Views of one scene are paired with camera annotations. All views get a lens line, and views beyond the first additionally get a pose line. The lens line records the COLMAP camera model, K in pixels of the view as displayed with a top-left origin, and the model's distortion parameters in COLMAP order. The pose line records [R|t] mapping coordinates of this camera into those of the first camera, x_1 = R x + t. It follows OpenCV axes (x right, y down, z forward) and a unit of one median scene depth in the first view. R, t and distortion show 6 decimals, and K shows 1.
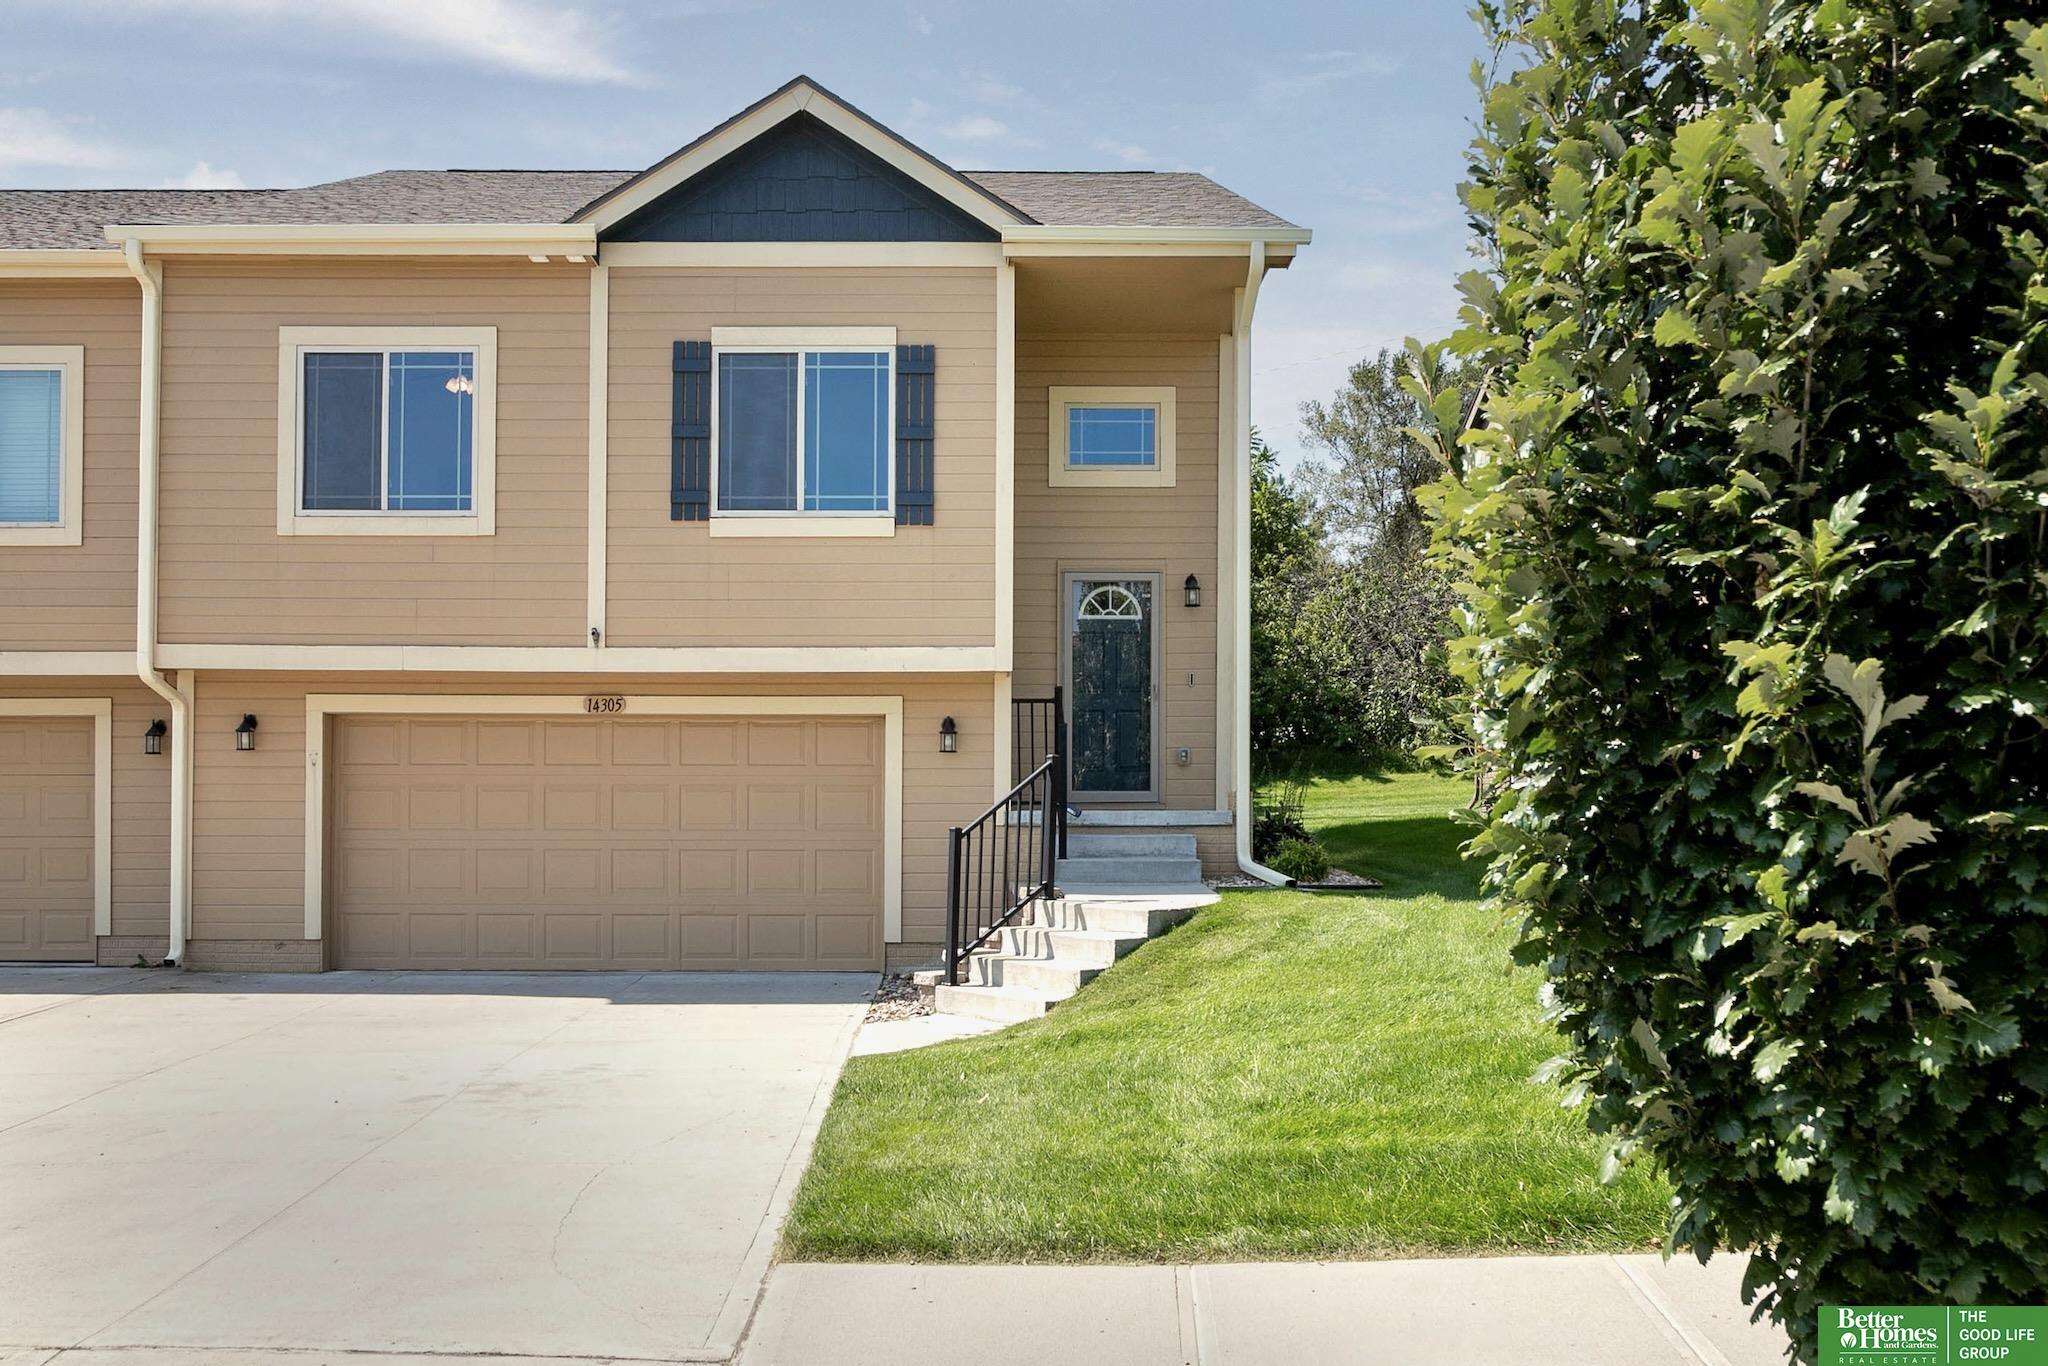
lens RADIAL K [[1688.2, 0, 1024.0], [0, 1688.2, 683.0], [0, 0, 1]] dist [-0.005341, -0.000588]
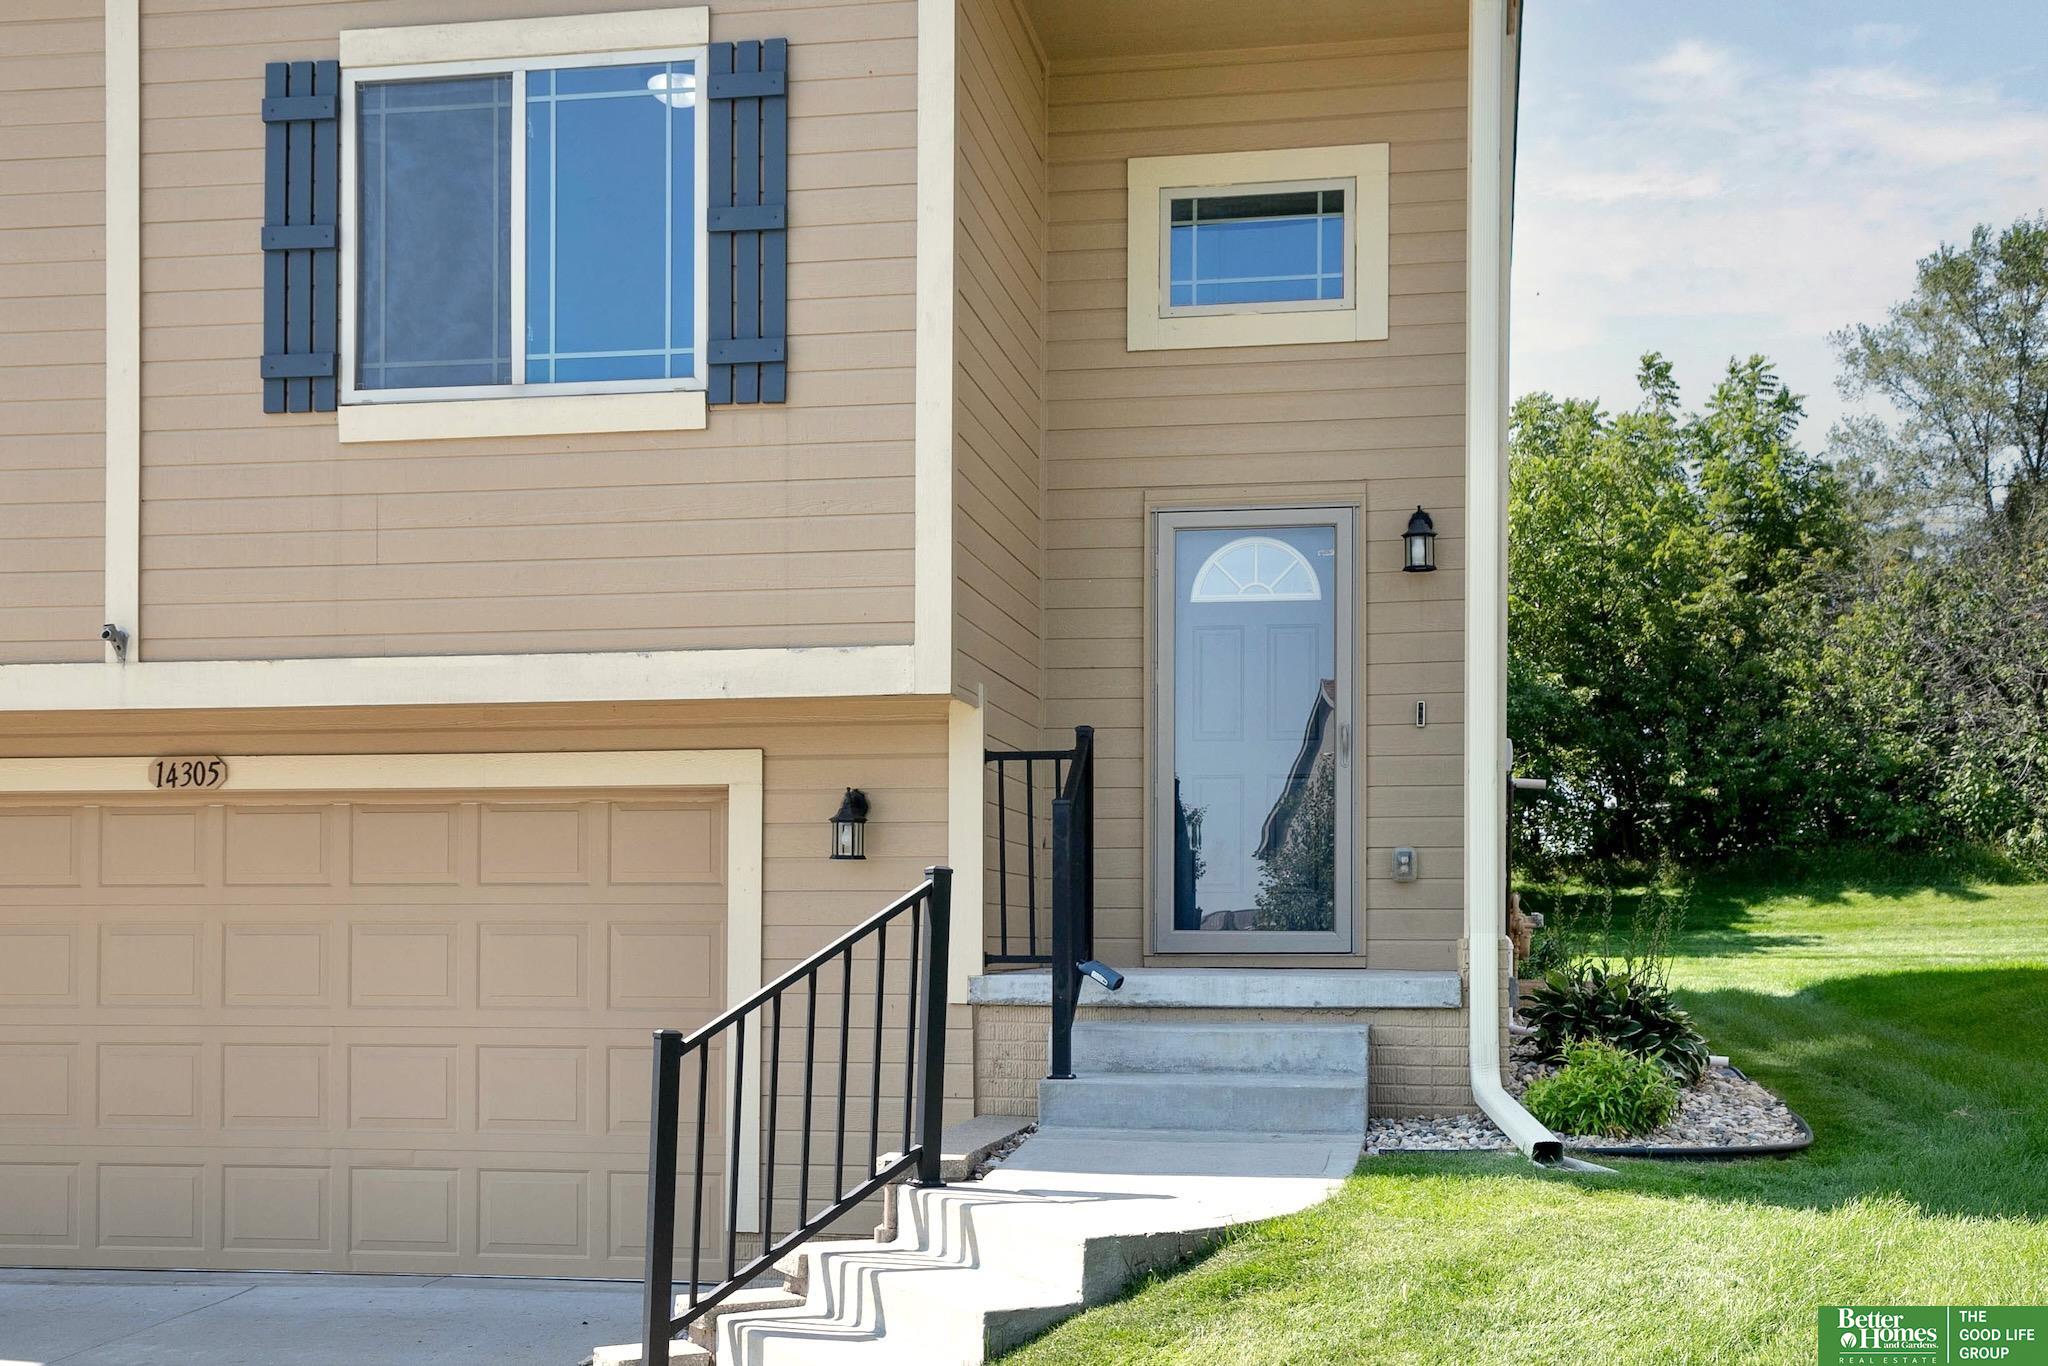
lens RADIAL K [[1913.0, 0, 1021.1], [0, 1913.0, 797.7], [0, 0, 1]] dist [0.097268, -0.149899]
pose [[0.960196, -0.011910, -0.279074, 0.168173], [0.015626, 0.999816, 0.011093, 0.017285], [0.278891, -0.015013, 0.960205, 0.470253]]
